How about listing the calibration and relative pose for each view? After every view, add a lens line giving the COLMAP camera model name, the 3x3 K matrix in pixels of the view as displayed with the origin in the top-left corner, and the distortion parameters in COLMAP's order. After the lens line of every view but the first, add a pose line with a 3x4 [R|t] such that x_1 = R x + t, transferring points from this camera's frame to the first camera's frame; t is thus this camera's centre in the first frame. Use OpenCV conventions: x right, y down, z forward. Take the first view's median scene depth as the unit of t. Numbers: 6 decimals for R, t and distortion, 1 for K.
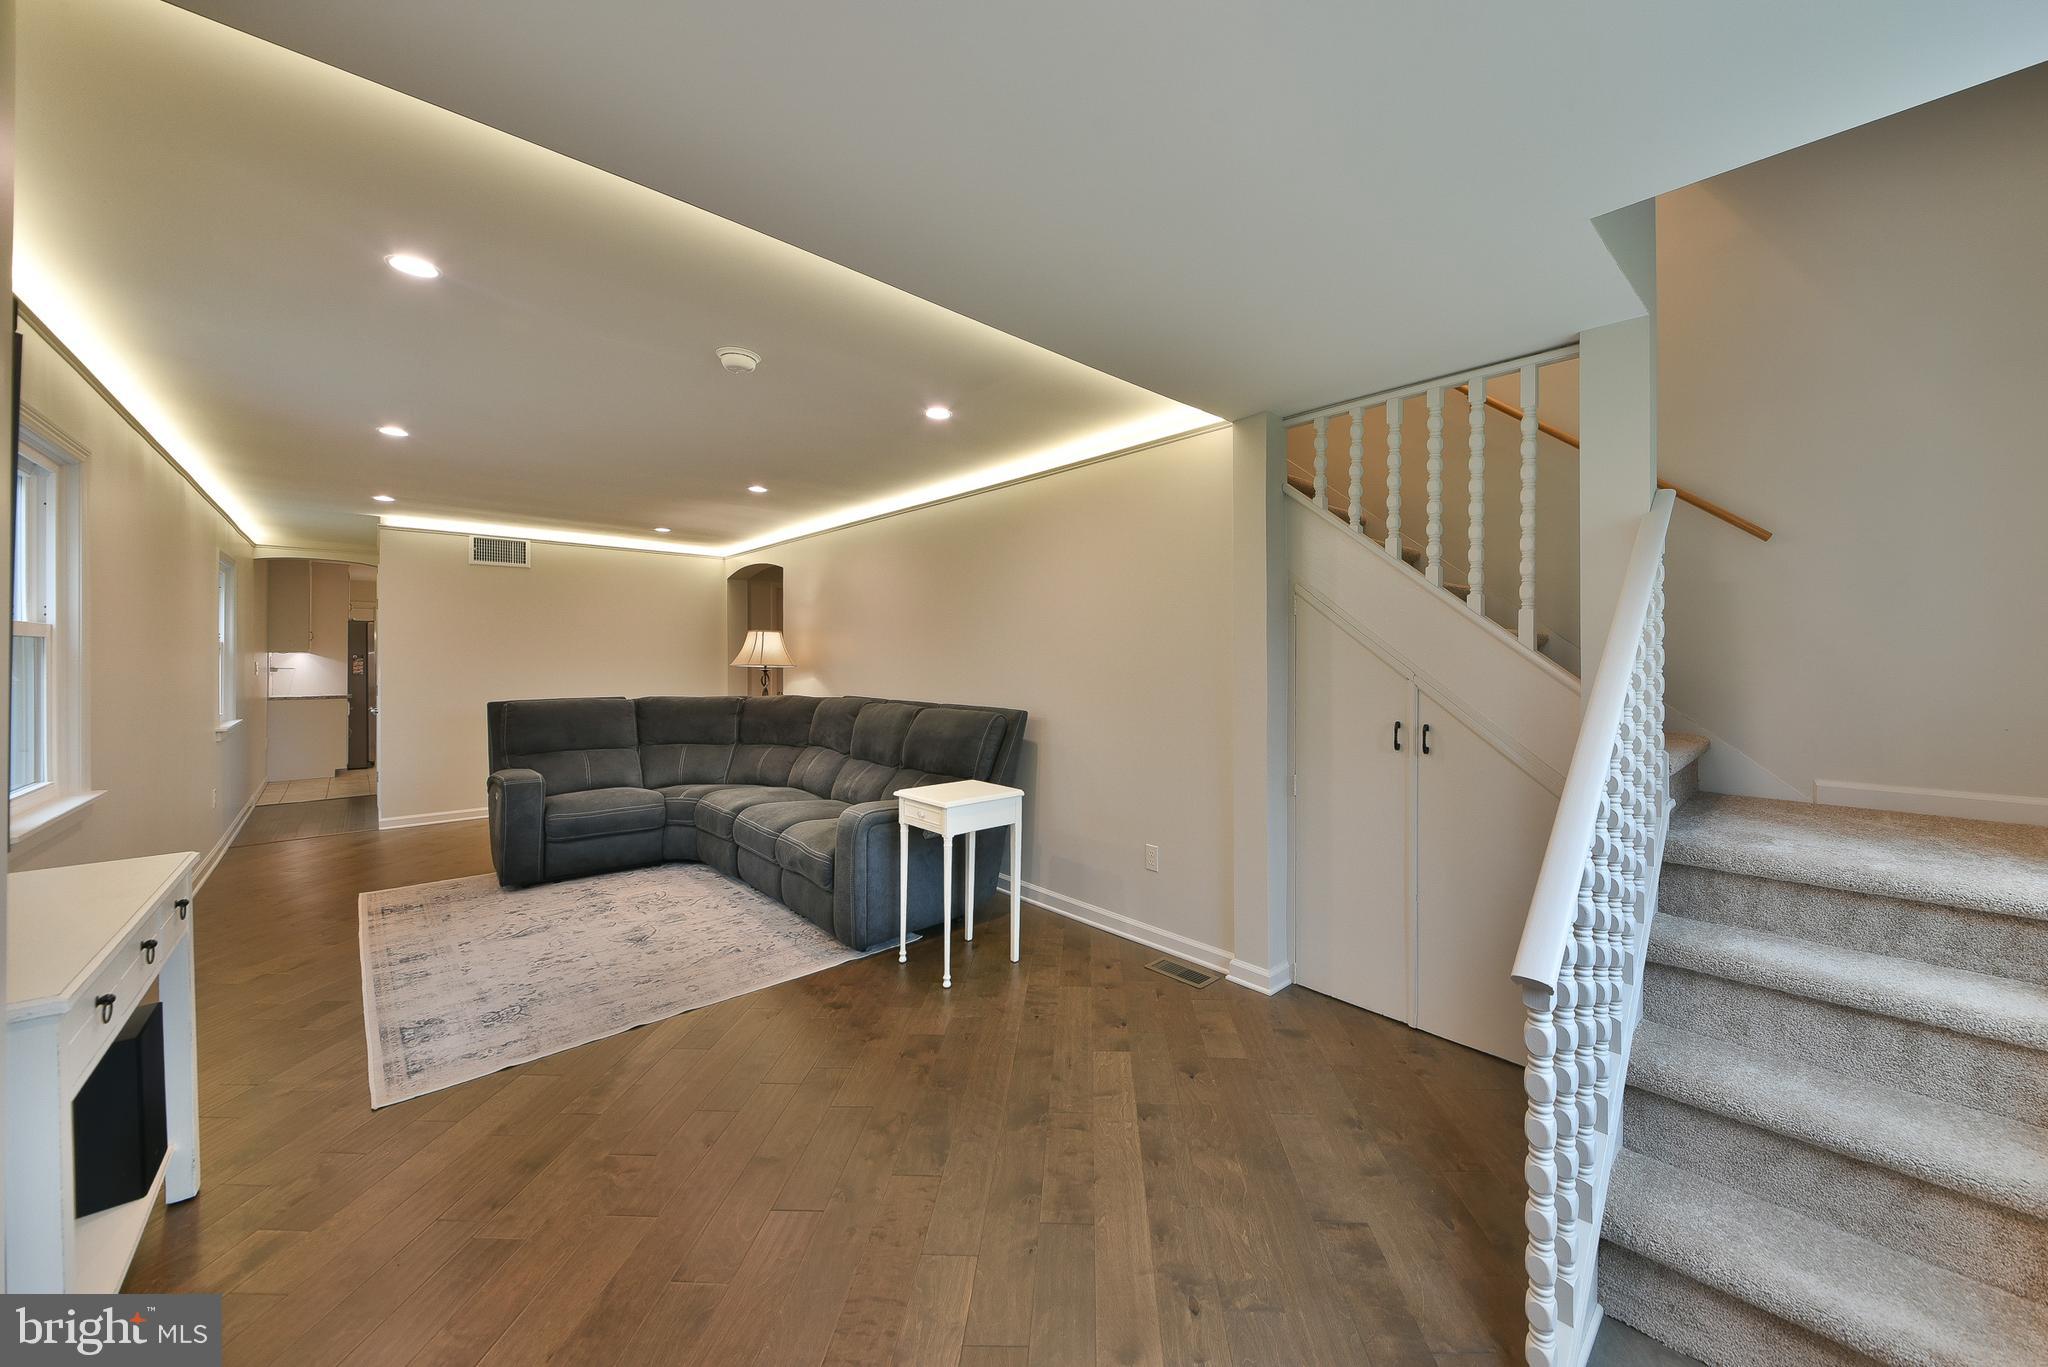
lens RADIAL K [[721.5, 0, 1024.6], [0, 721.5, 660.8], [0, 0, 1]] dist [0.012836, -0.000004]
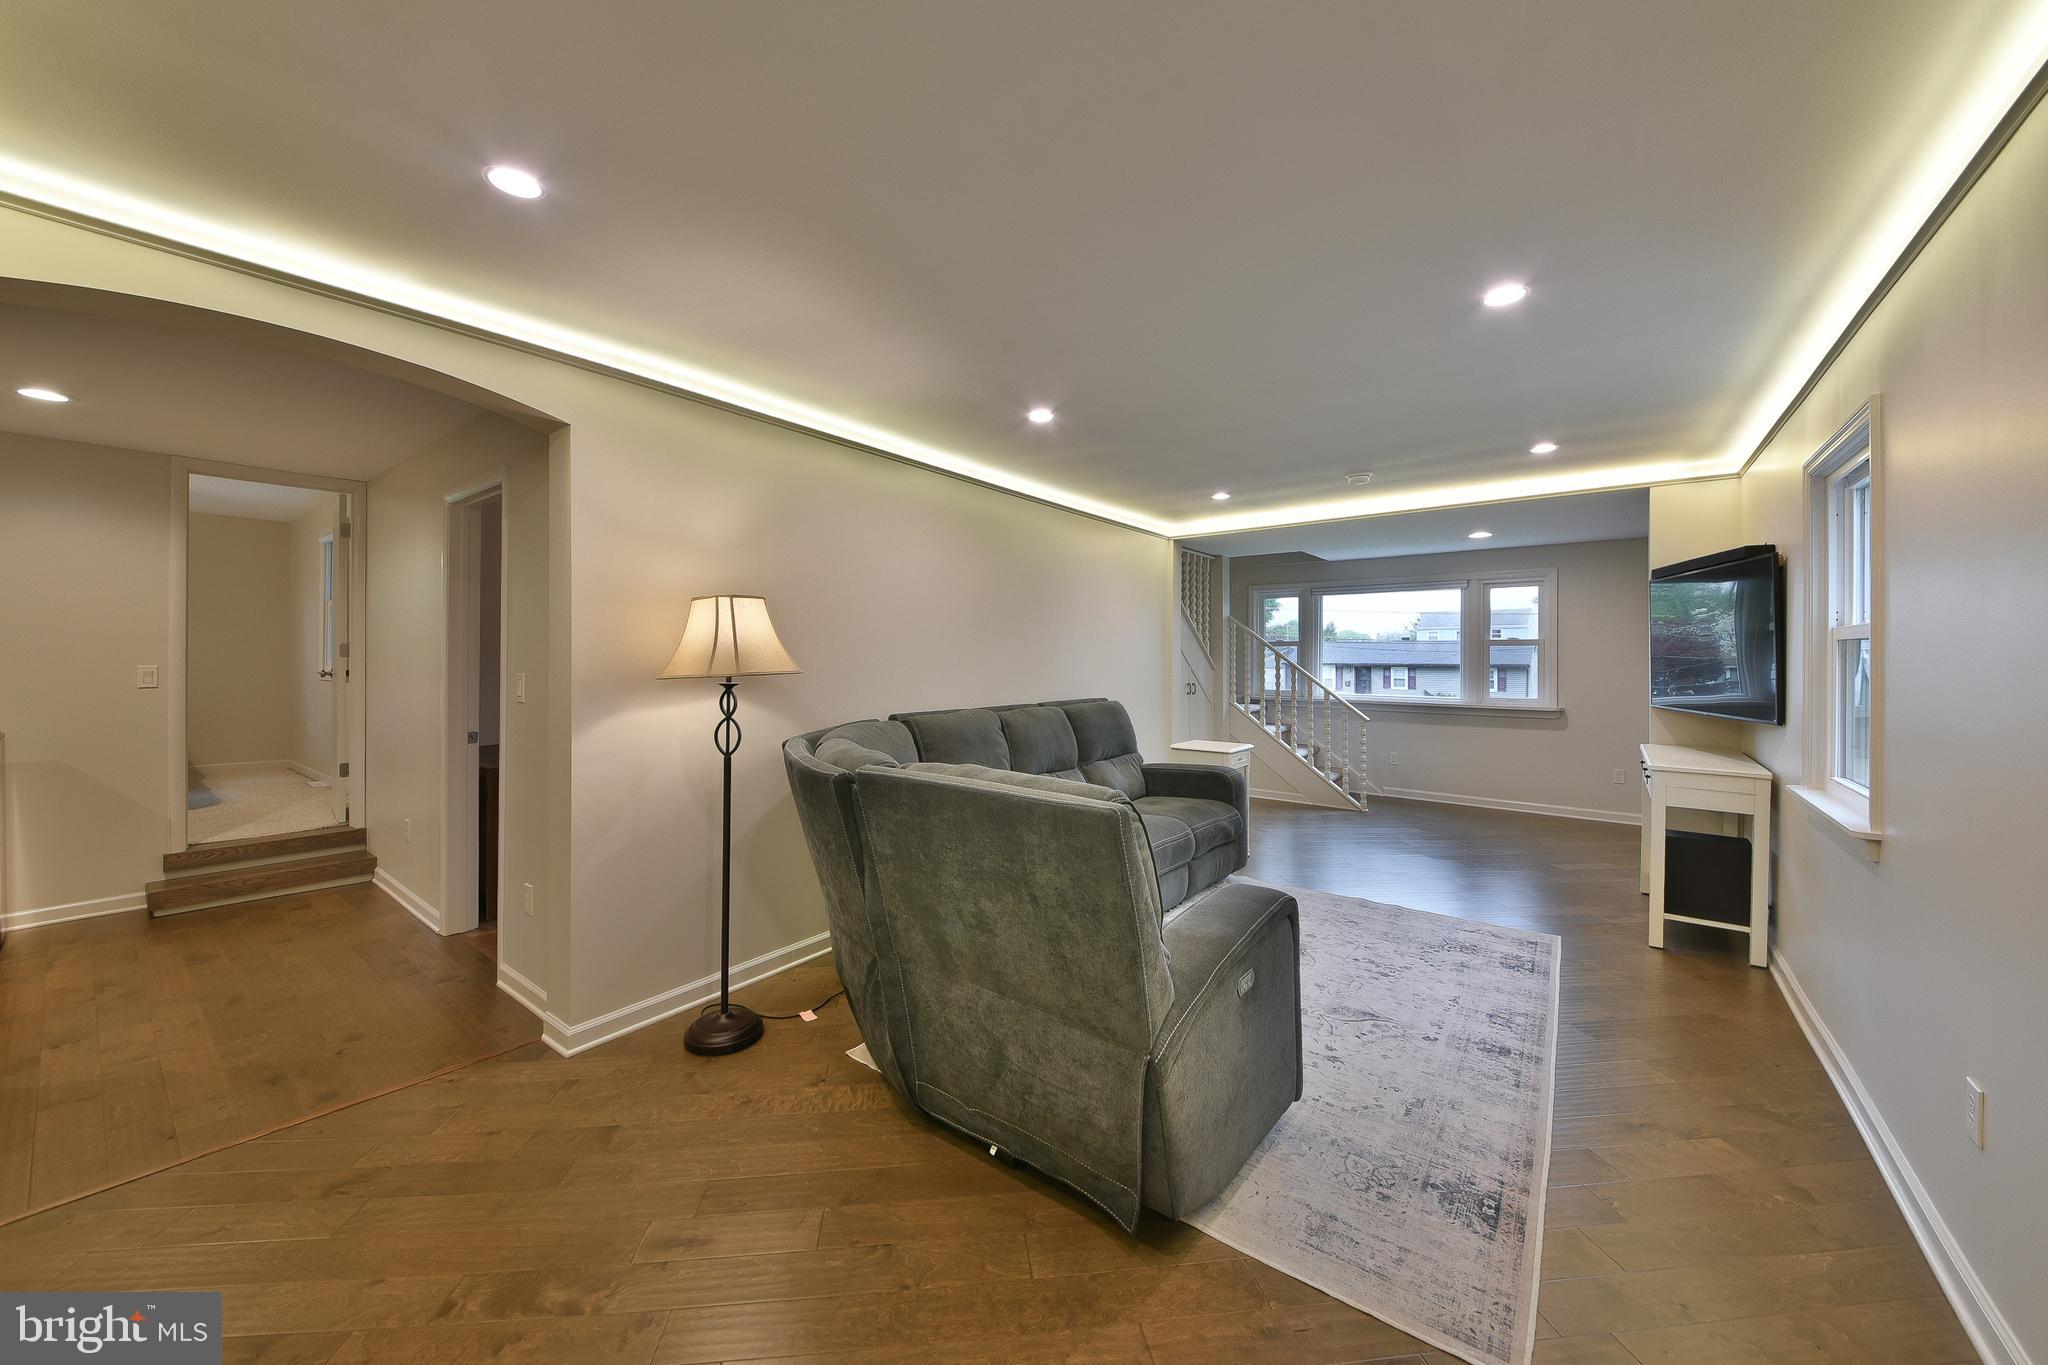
lens RADIAL K [[732.8, 0, 1015.3], [0, 732.8, 649.6], [0, 0, 1]] dist [0.024248, -0.012676]
pose [[-0.166444, 0.005248, 0.986037, -1.551970], [0.001252, 0.999986, -0.005111, -0.009386], [-0.986050, 0.000384, -0.166448, 1.655329]]
